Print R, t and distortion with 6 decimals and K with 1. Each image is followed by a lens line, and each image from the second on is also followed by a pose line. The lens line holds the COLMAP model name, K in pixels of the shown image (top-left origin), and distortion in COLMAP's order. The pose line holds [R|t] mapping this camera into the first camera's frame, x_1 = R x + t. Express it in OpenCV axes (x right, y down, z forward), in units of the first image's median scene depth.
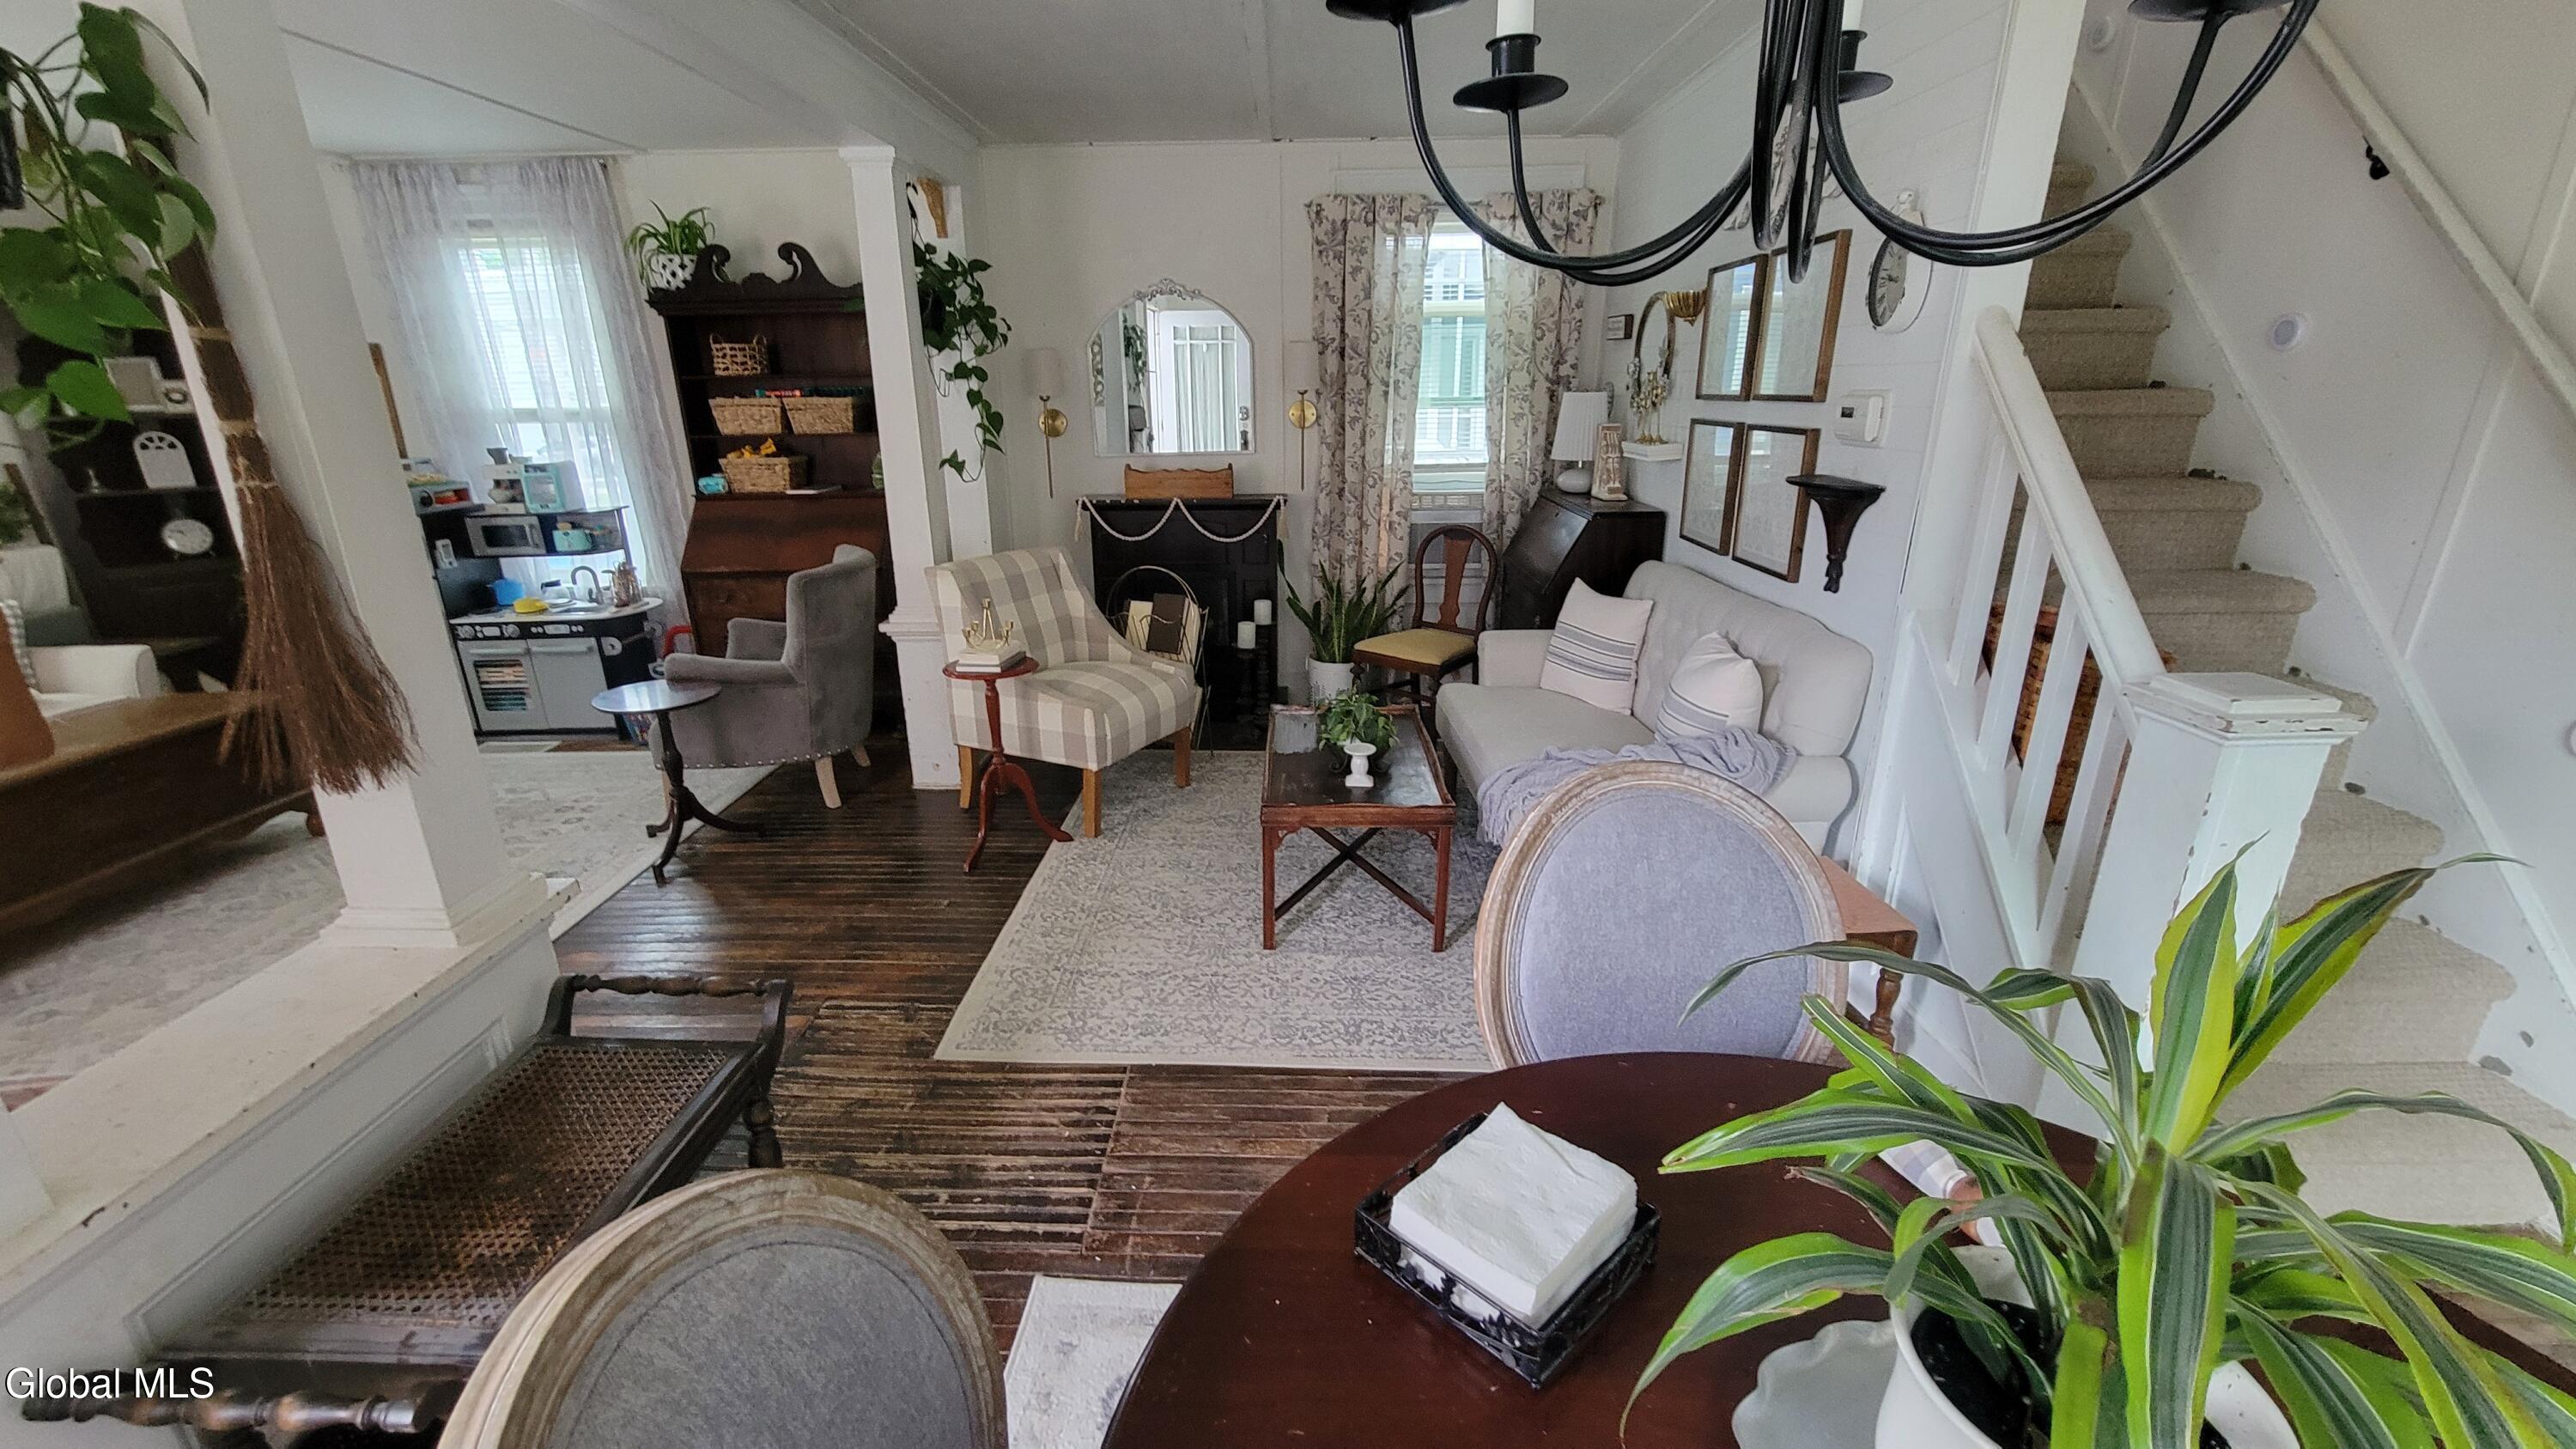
lens RADIAL K [[1050.0, 0, 1279.6], [0, 1050.0, 741.8], [0, 0, 1]] dist [0.006961, -0.005325]
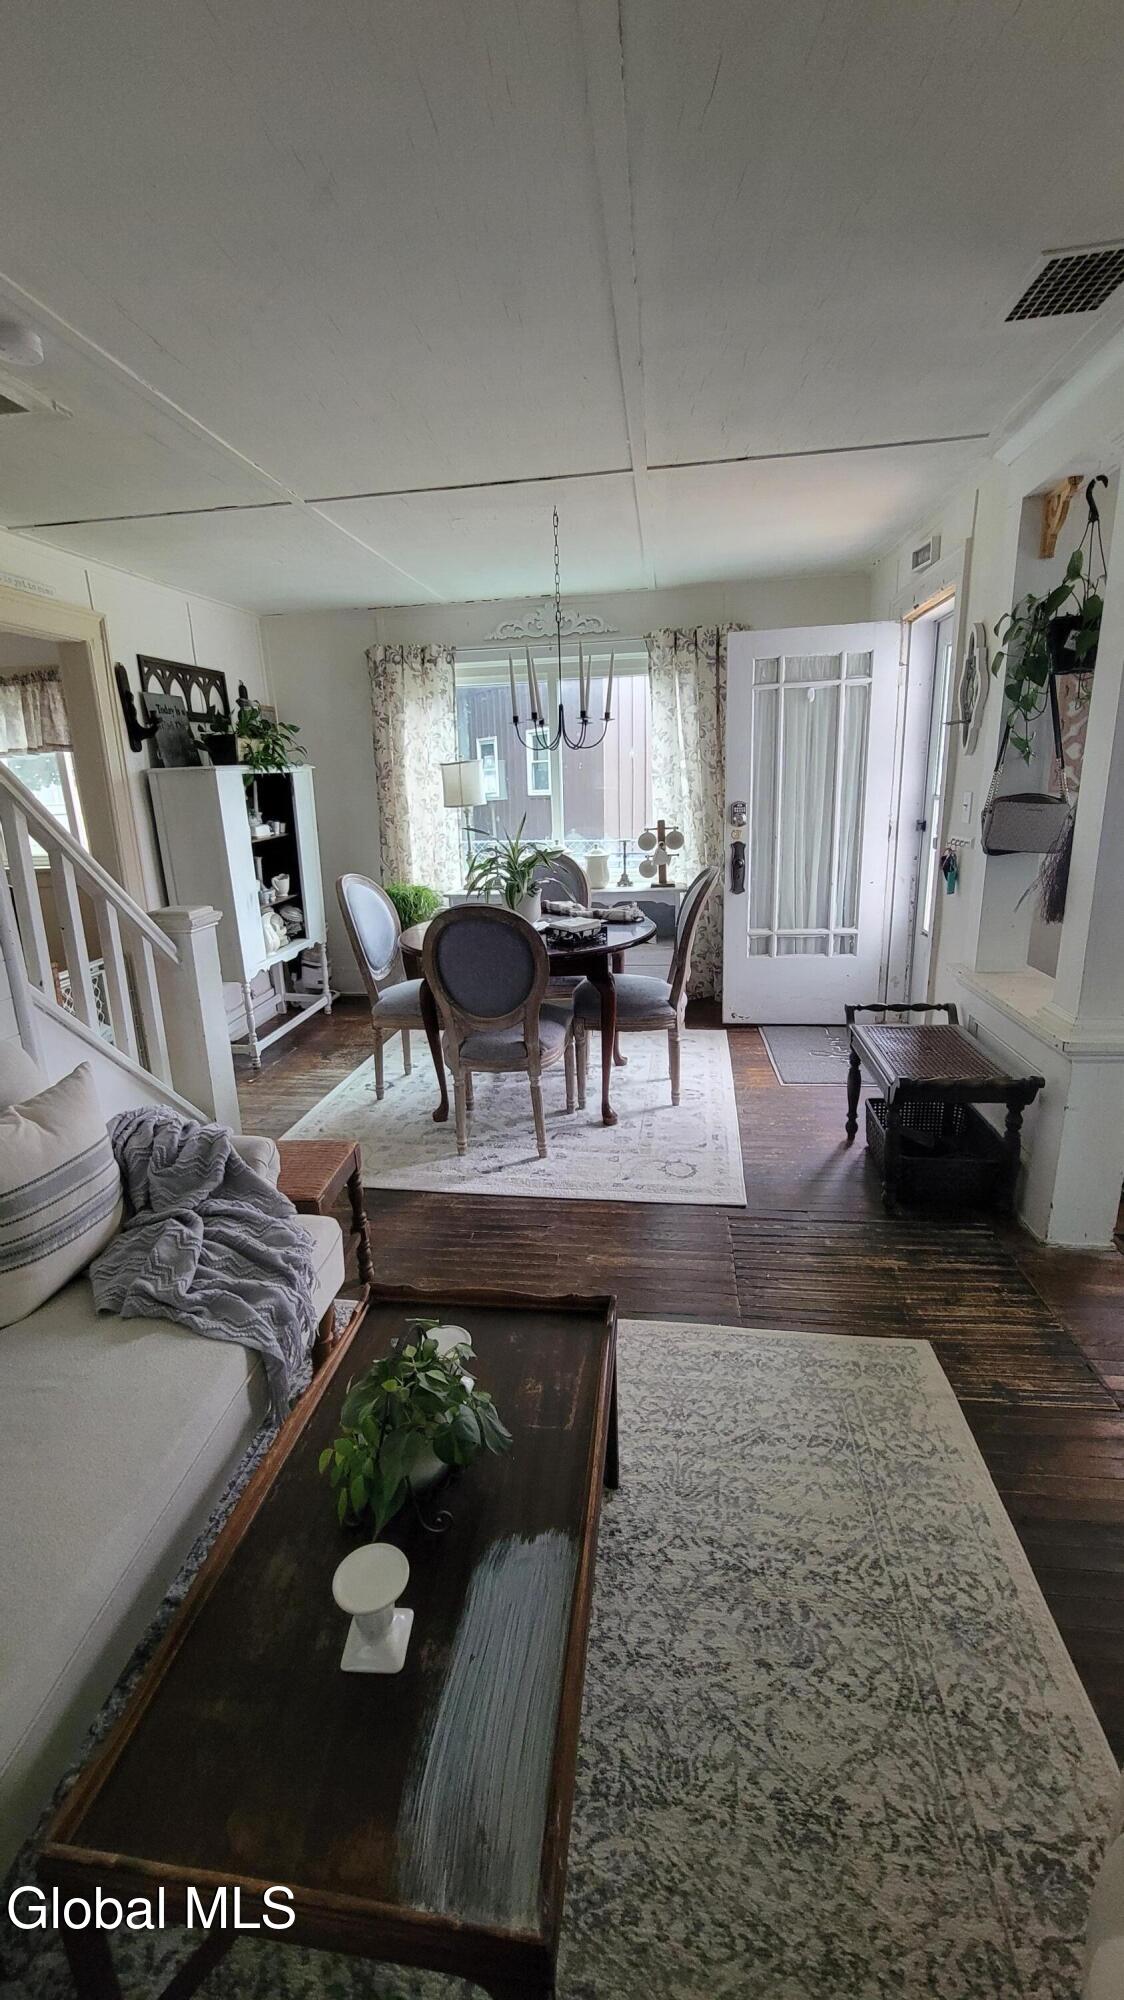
lens RADIAL K [[815.1, 0, 549.7], [0, 815.1, 995.6], [0, 0, 1]] dist [0.006961, -0.005325]
pose [[-0.991253, 0.009733, 0.131619, -0.035705], [0.080695, 0.833841, 0.546074, -0.309400], [-0.104434, 0.551919, -0.827333, 0.975838]]
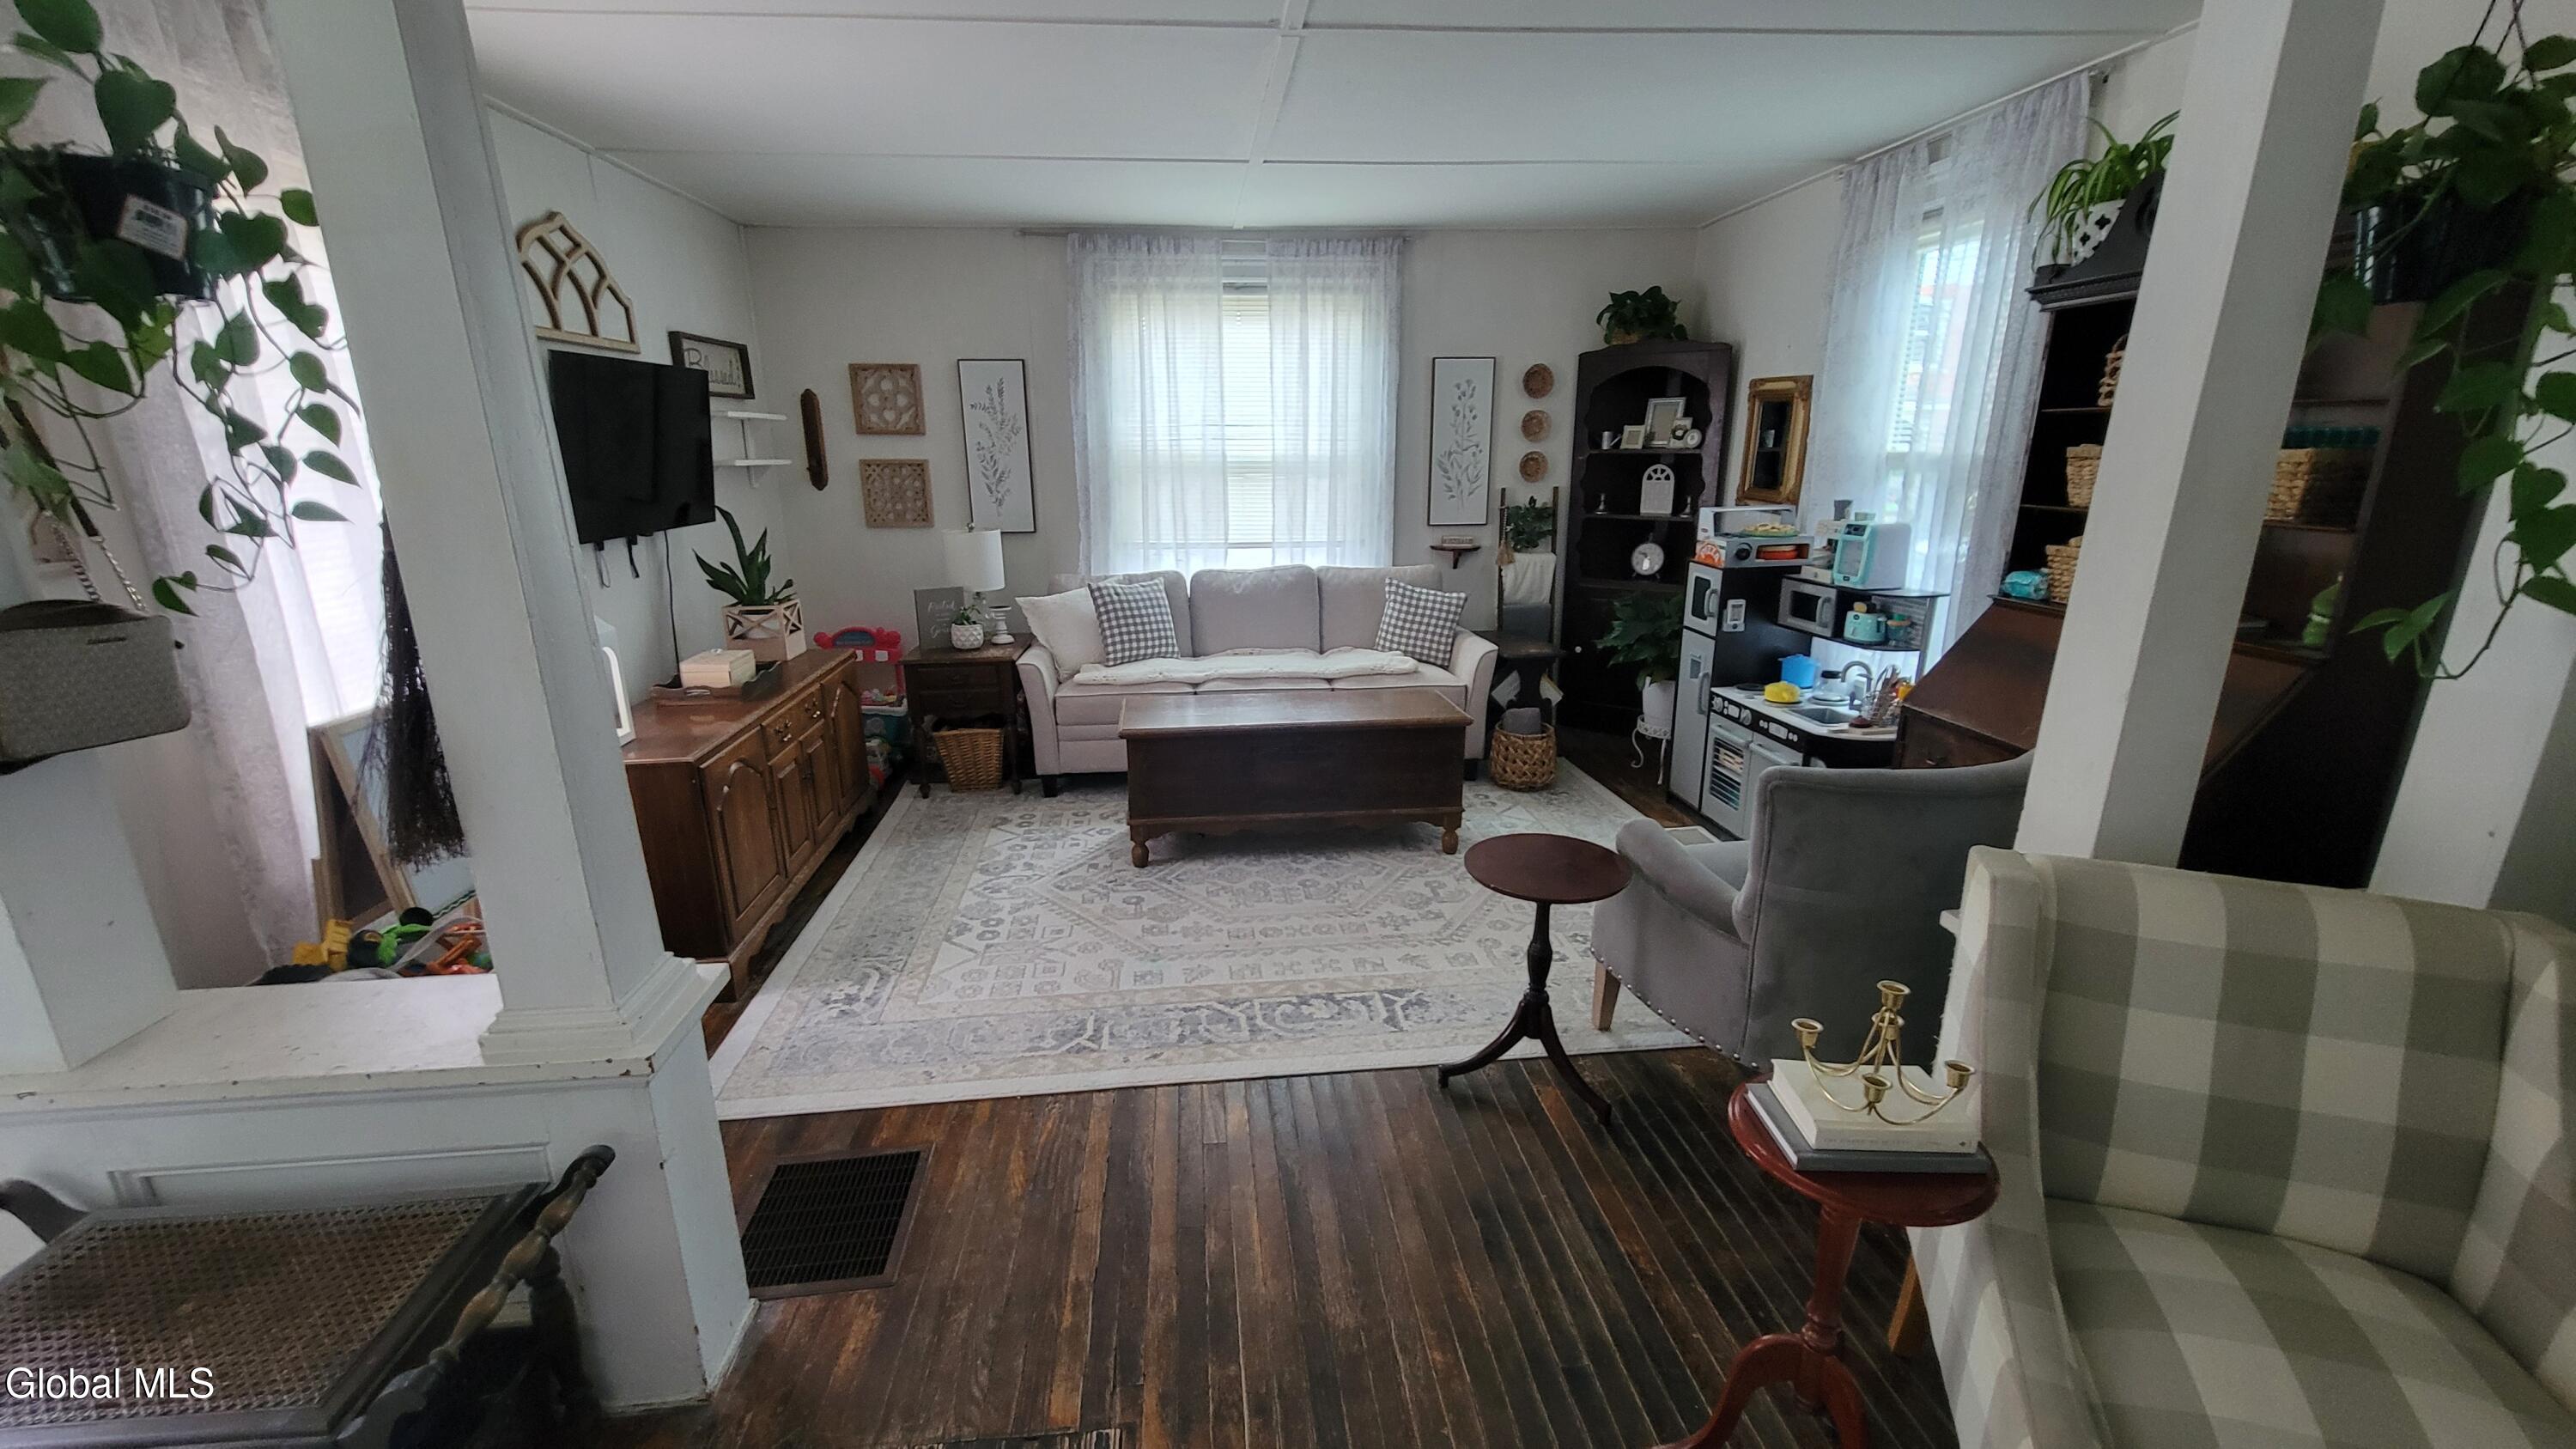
lens RADIAL K [[1050.0, 0, 1272.6], [0, 1050.0, 744.2], [0, 0, 1]] dist [0.006961, -0.005325]
pose [[0.098333, 0.290404, -0.951838, 0.033166], [-0.309752, 0.917892, 0.248047, -0.207211], [0.945719, 0.270443, 0.180213, 0.593027]]
